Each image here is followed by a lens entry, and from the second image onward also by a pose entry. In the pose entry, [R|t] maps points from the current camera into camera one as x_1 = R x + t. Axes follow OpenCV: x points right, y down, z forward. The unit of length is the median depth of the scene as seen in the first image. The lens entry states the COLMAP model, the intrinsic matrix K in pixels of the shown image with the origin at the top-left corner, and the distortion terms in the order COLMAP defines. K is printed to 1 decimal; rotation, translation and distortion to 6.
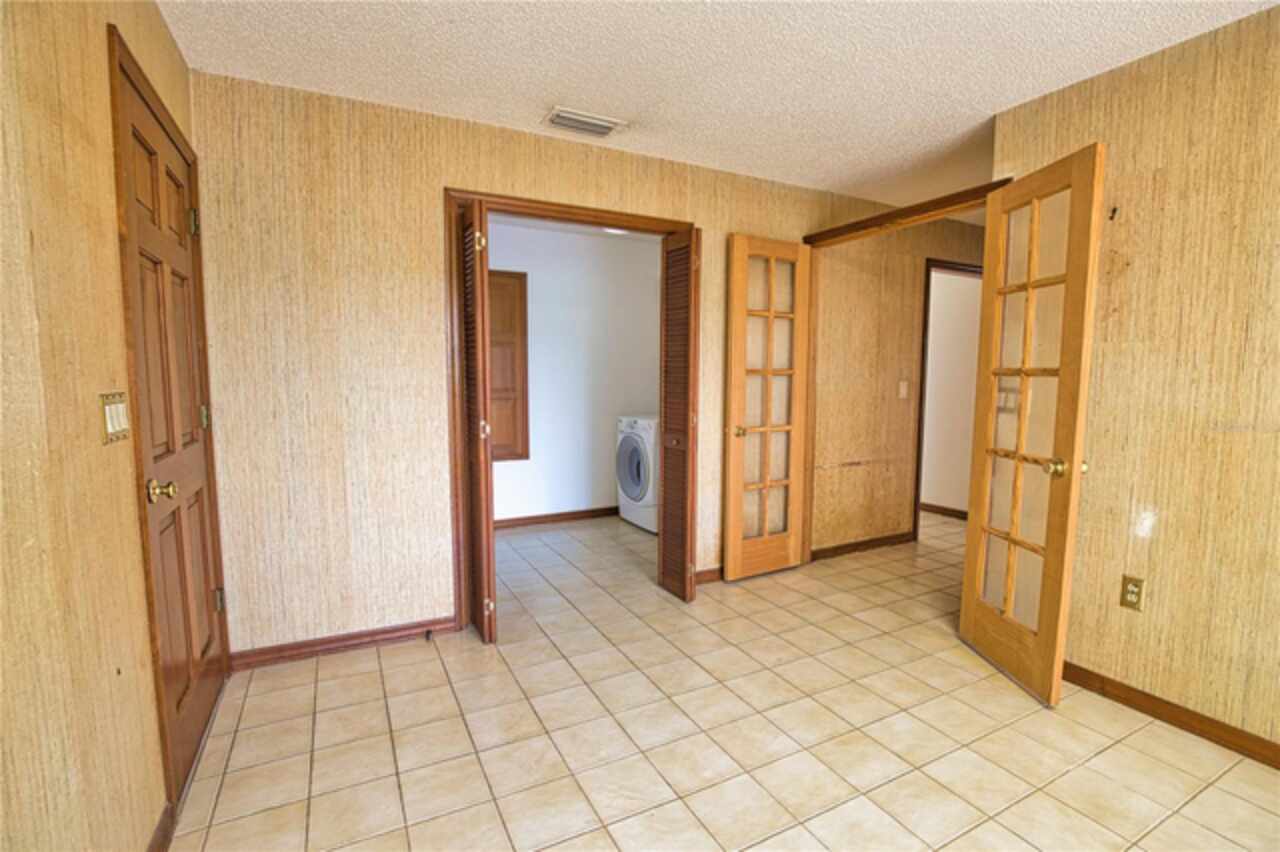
lens RADIAL K [[583.3, 0, 640.1], [0, 583.3, 431.1], [0, 0, 1]] dist [-0.026108, 0.000956]
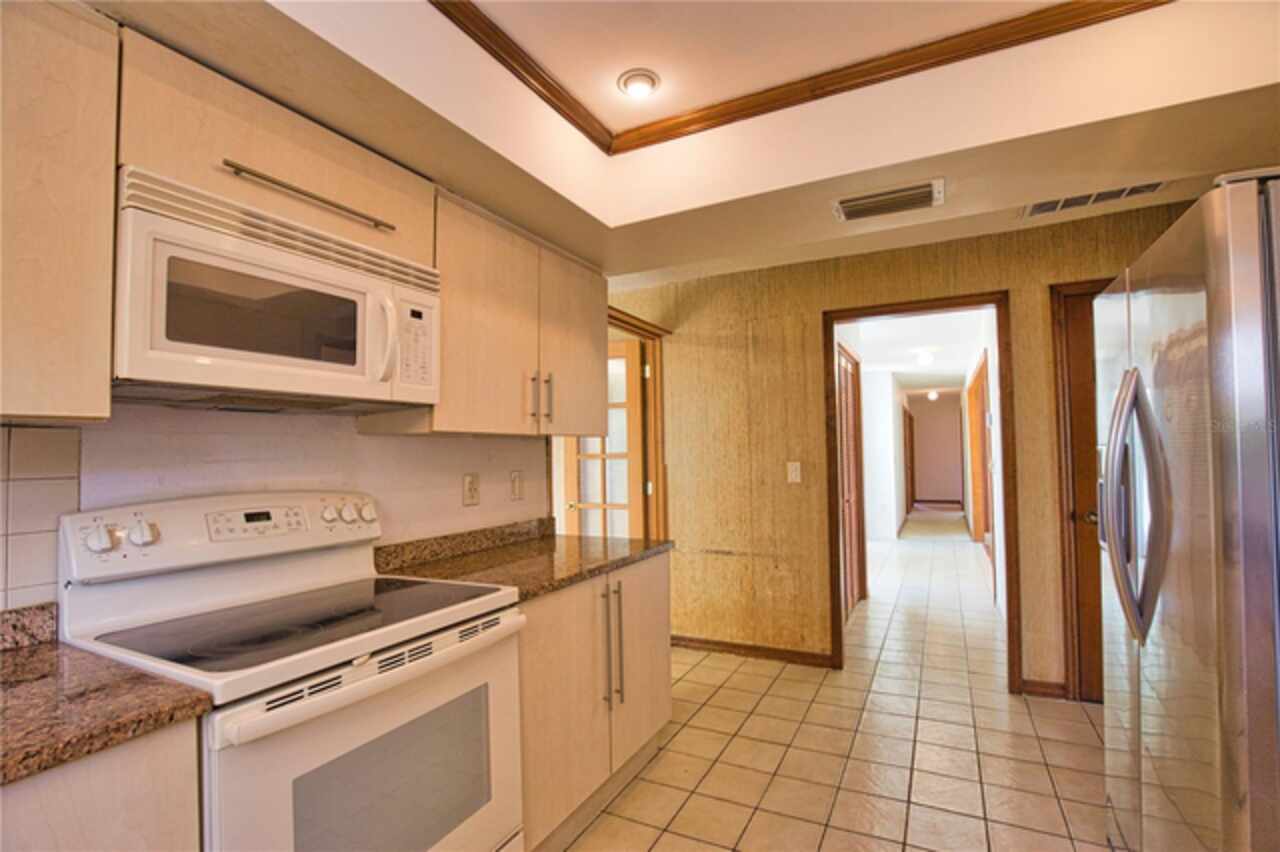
lens RADIAL K [[583.3, 0, 642.6], [0, 583.3, 431.4], [0, 0, 1]] dist [-0.026108, 0.000956]
pose [[0.581234, -0.044396, -0.812524, 1.042331], [-0.057056, 0.993830, -0.095118, -0.039022], [0.811734, 0.101645, 0.575114, 0.346725]]
